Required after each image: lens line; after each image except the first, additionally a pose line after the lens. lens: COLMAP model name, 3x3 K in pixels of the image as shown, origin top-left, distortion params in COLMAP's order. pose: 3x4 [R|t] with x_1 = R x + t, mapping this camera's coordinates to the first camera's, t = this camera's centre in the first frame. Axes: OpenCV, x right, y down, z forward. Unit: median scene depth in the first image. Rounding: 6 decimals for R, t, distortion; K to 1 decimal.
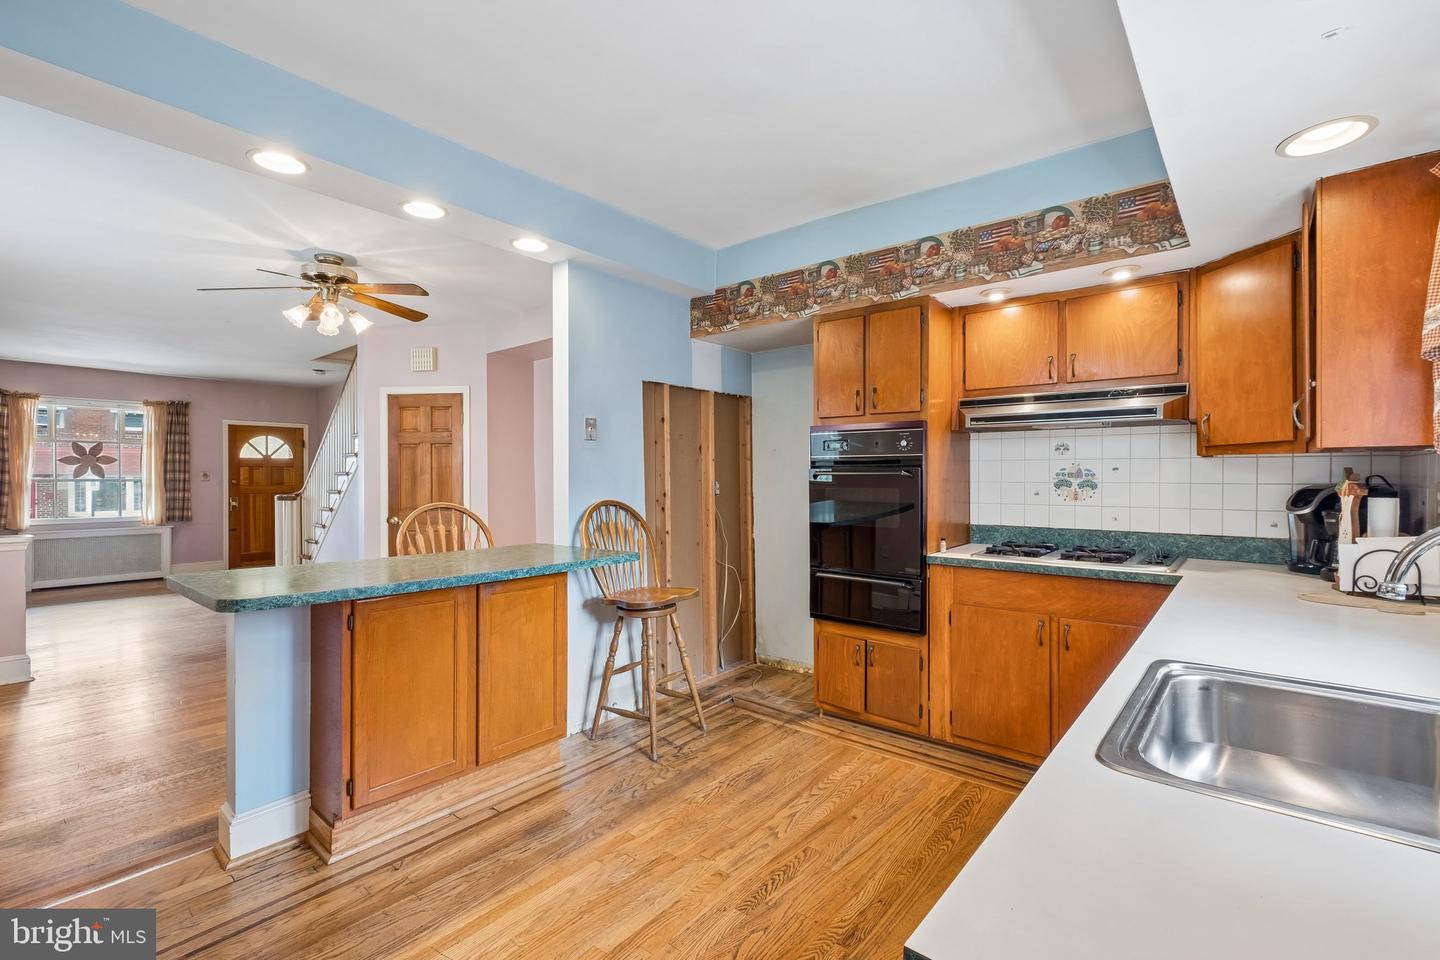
lens RADIAL K [[627.6, 0, 705.7], [0, 627.6, 487.4], [0, 0, 1]] dist [-0.002933, -0.001314]
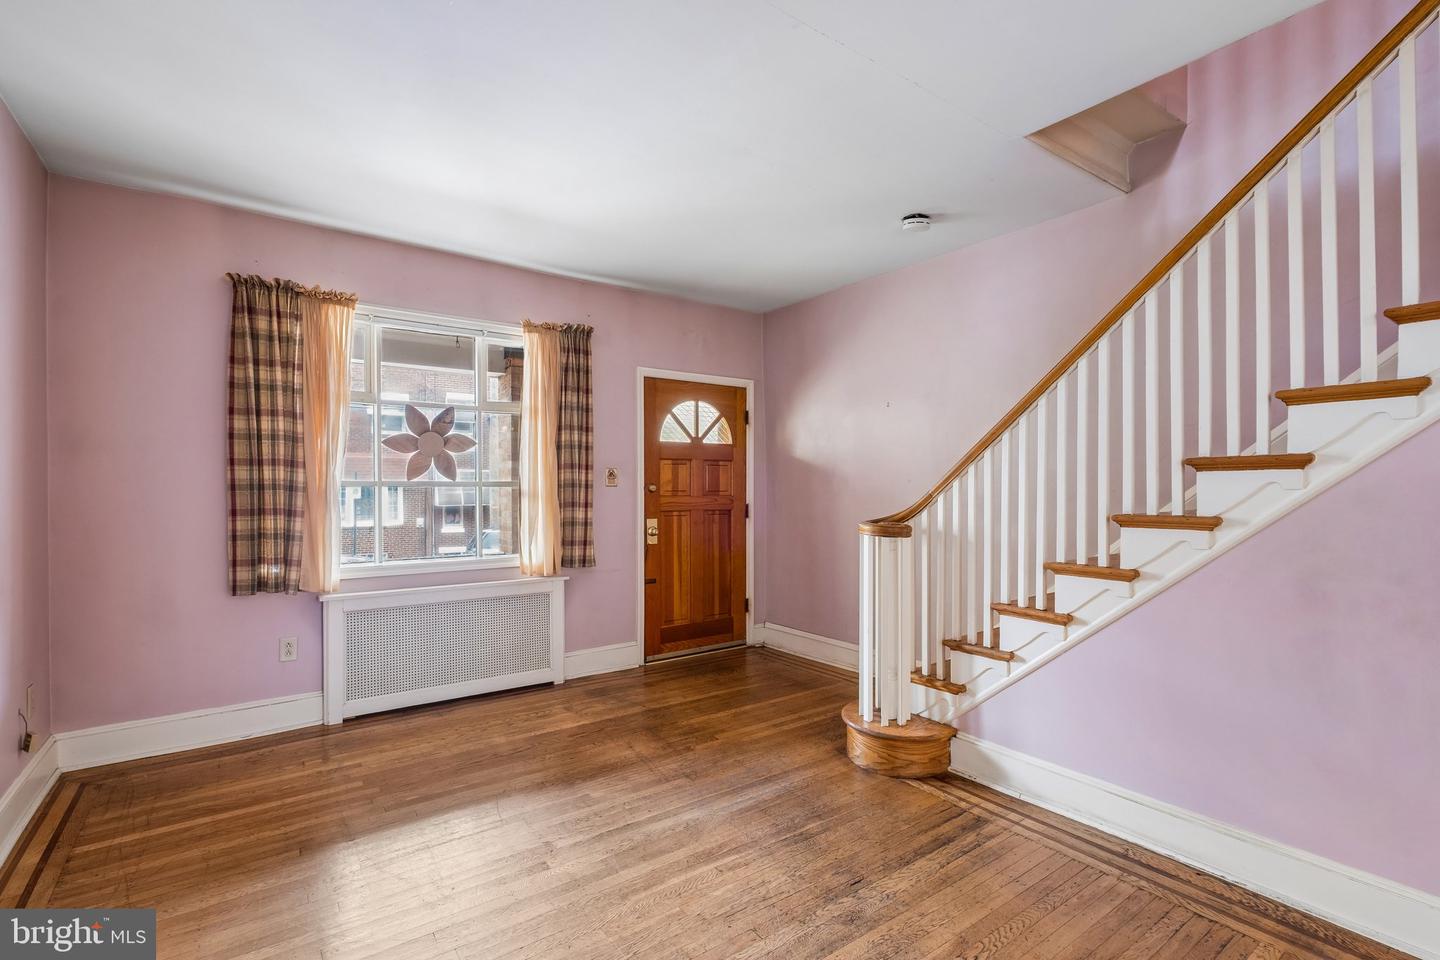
lens RADIAL K [[627.6, 0, 700.9], [0, 627.6, 505.7], [0, 0, 1]] dist [-0.002933, -0.001314]
pose [[0.968602, 0.008768, -0.248462, -1.469488], [-0.005514, 0.999890, 0.013790, -0.005070], [0.248555, -0.011987, 0.968544, 1.279642]]
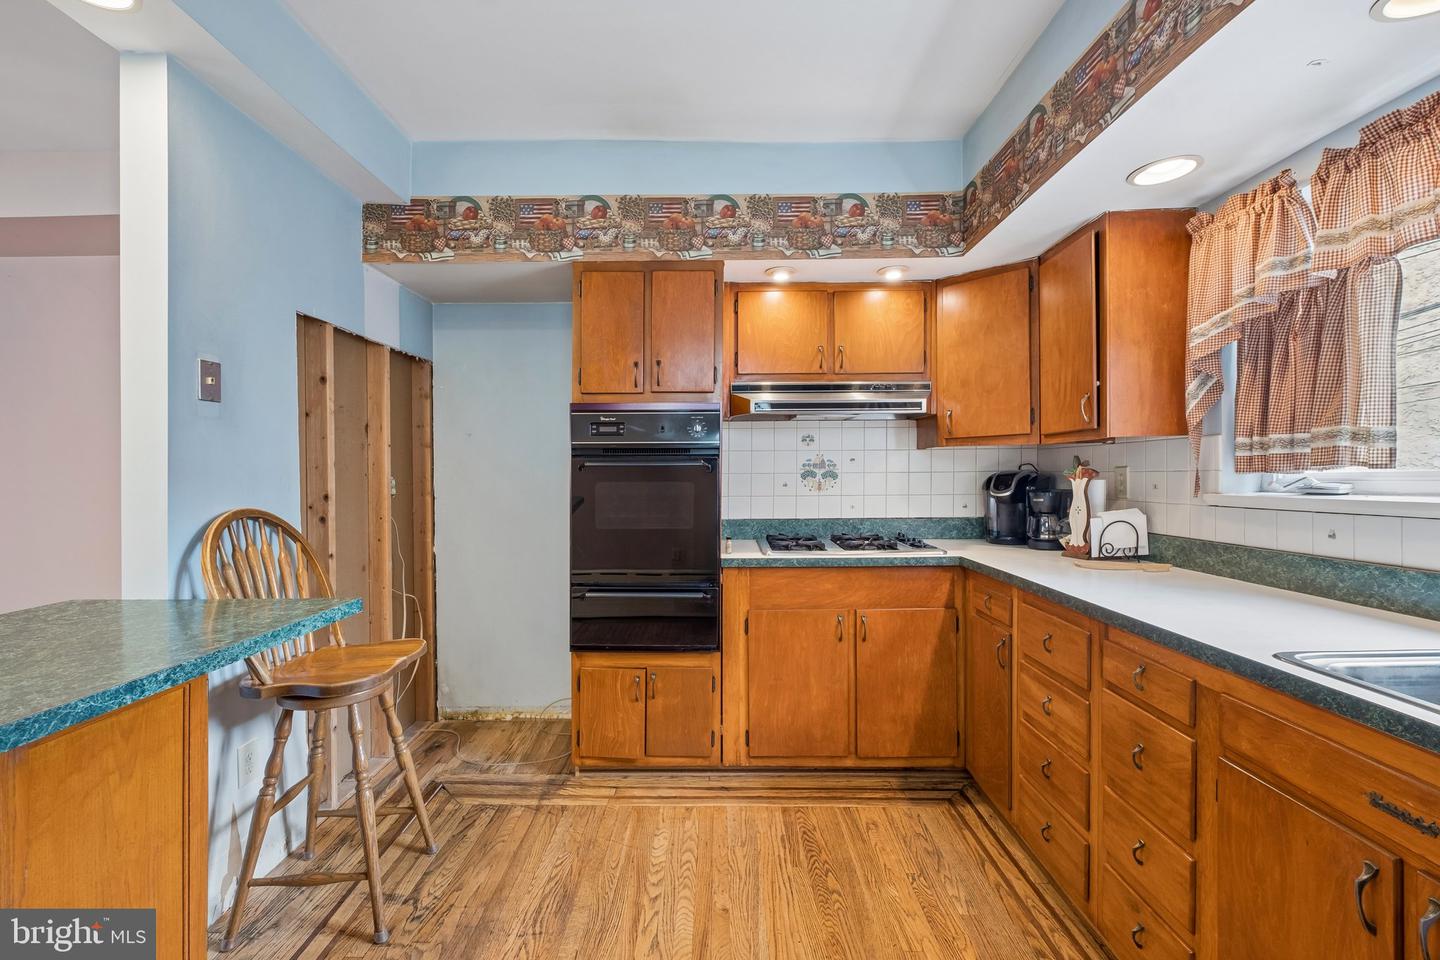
lens RADIAL K [[627.6, 0, 705.8], [0, 627.6, 473.5], [0, 0, 1]] dist [-0.002933, -0.001314]
pose [[0.779395, -0.004839, 0.626515, -0.177793], [0.017502, 0.999748, -0.014050, 0.003373], [-0.626289, 0.021916, 0.779283, 0.281925]]
